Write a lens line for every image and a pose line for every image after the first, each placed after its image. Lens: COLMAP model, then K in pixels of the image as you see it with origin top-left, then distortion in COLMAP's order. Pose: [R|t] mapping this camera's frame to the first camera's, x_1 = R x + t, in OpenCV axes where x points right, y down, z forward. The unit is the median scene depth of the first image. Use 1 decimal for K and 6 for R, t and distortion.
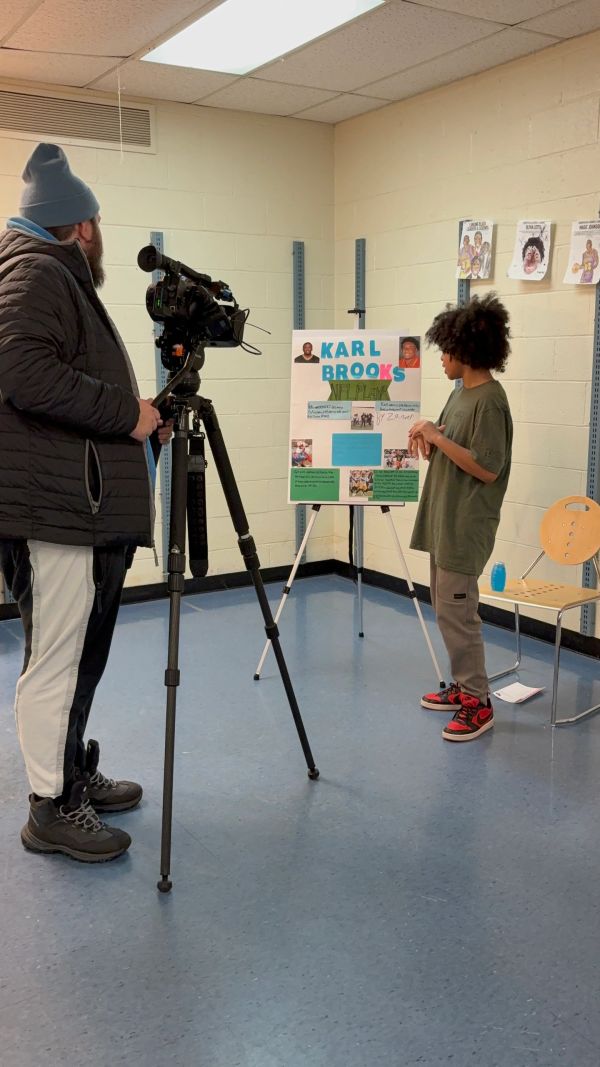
lens RADIAL K [[965.3, 0, 295.7], [0, 965.3, 535.6], [0, 0, 1]] dist [0.005755, 0.000000]
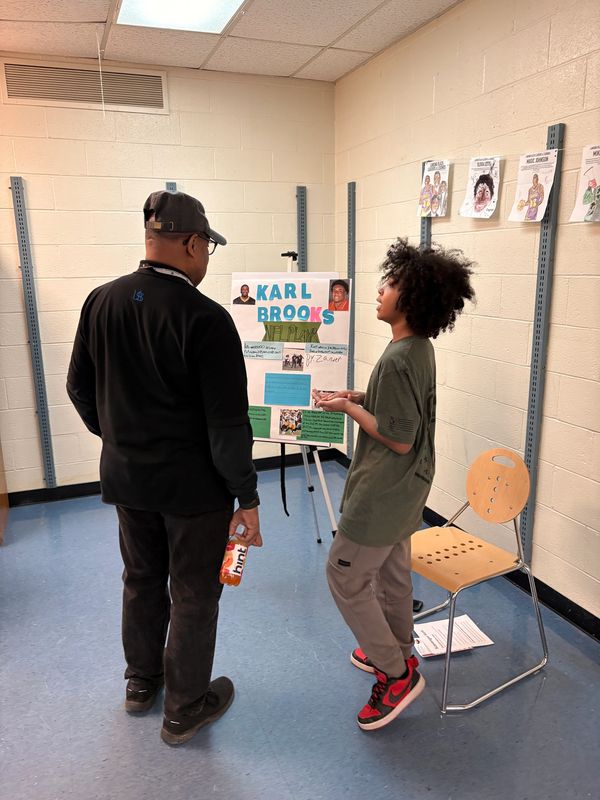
lens RADIAL K [[600.0, 0, 295.9], [0, 600.0, 398.9], [0, 0, 1]] dist [0.015598, -0.007876]
pose [[0.983323, 0.030472, -0.179295, 0.186782], [-0.022683, 0.998714, 0.045334, -0.107809], [0.180446, -0.040511, 0.982750, 0.367808]]
